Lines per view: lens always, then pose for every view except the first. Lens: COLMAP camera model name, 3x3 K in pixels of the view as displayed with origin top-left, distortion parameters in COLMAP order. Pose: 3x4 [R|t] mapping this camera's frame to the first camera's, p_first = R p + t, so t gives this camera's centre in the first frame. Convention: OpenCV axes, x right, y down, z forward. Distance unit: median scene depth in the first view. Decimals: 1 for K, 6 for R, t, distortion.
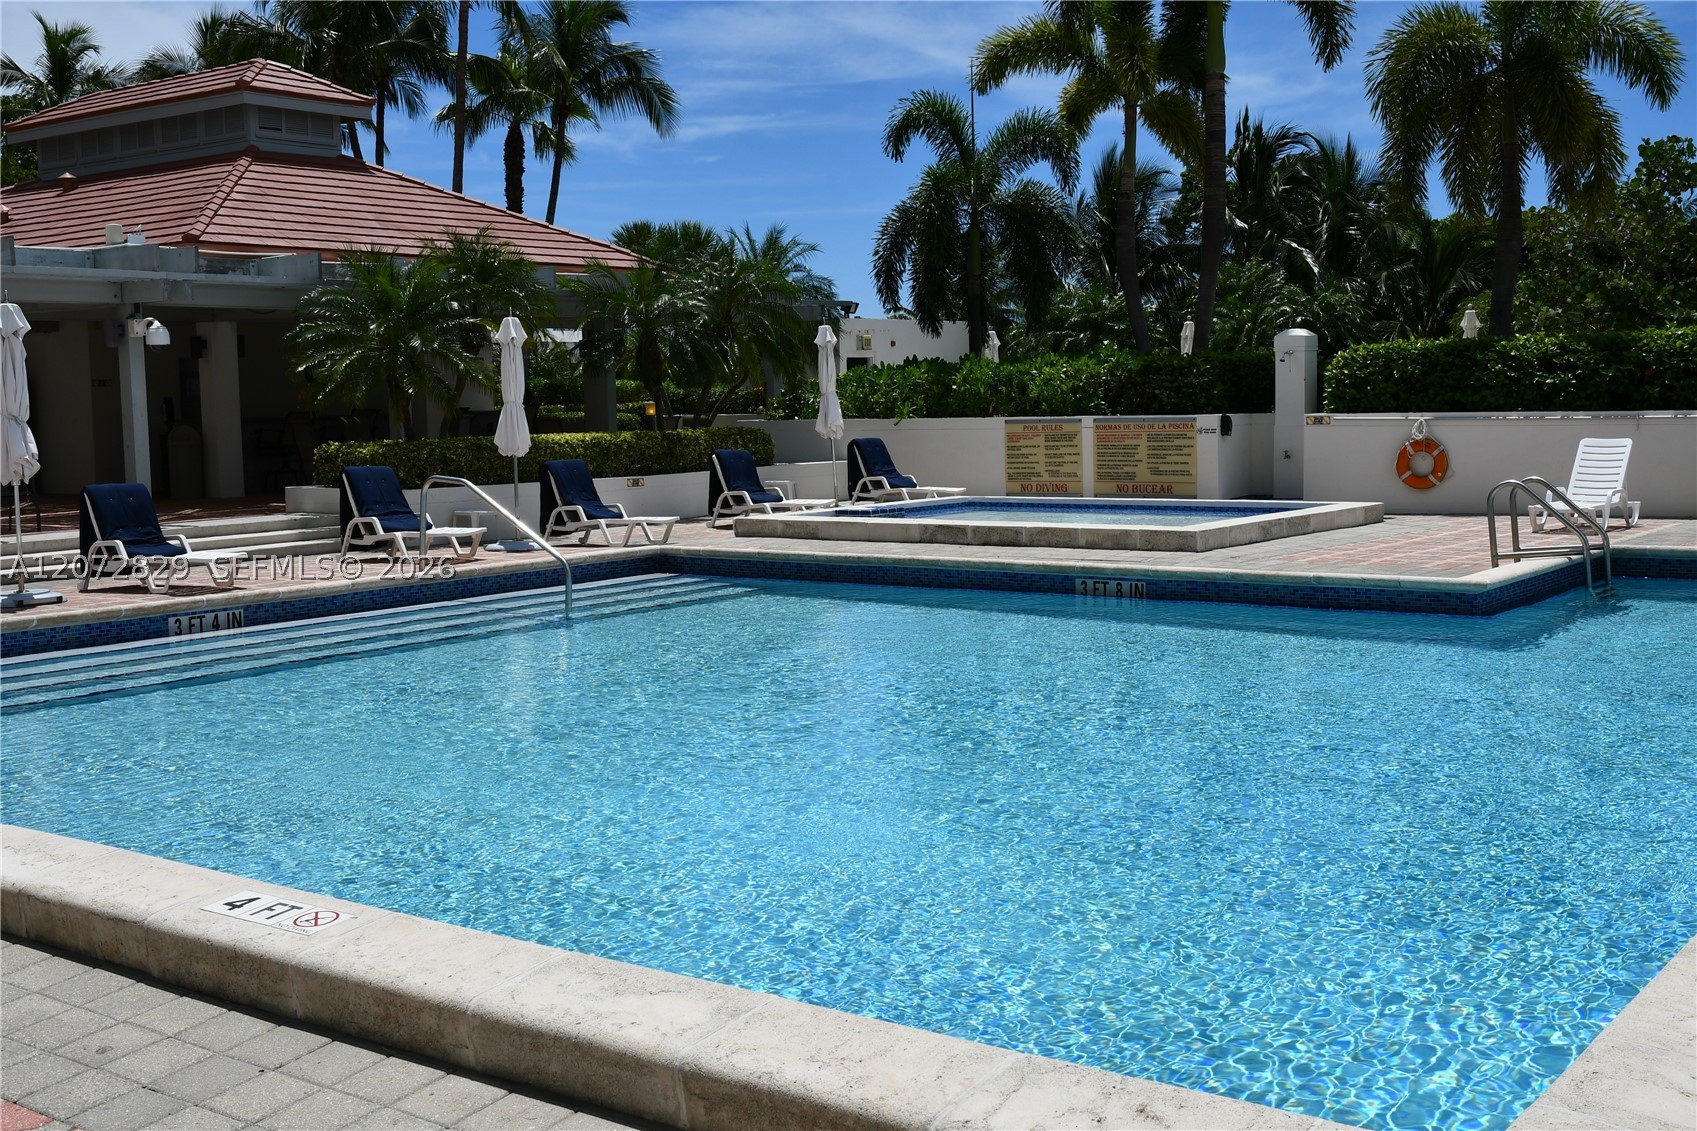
lens RADIAL K [[1888.4, 0, 848.5], [0, 1888.4, 565.5], [0, 0, 1]] dist [-0.001964, 0.004815]
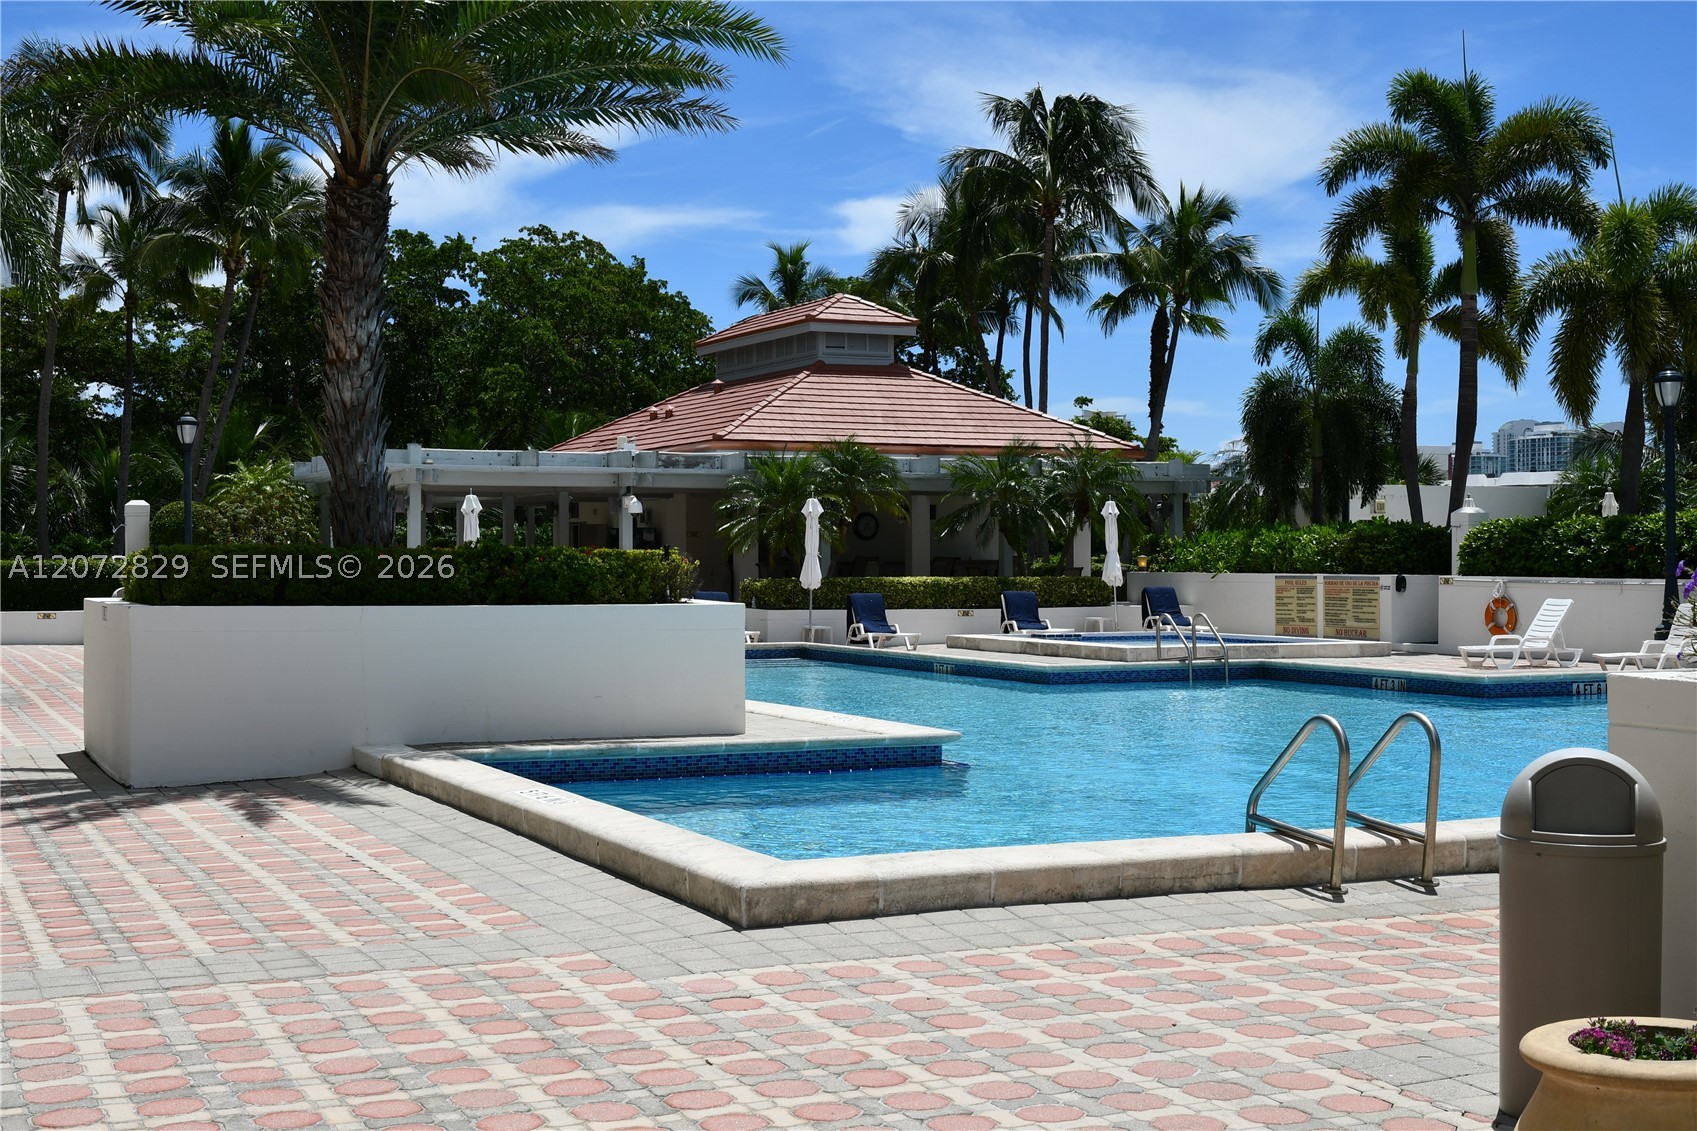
lens RADIAL K [[2231.7, 0, 844.0], [0, 2231.7, 561.6], [0, 0, 1]] dist [-0.005850, -0.057345]
pose [[0.875364, 0.021897, -0.482968, 0.563803], [-0.061084, 0.995978, -0.065555, 0.029069], [0.479590, 0.086886, 0.873181, -0.444446]]
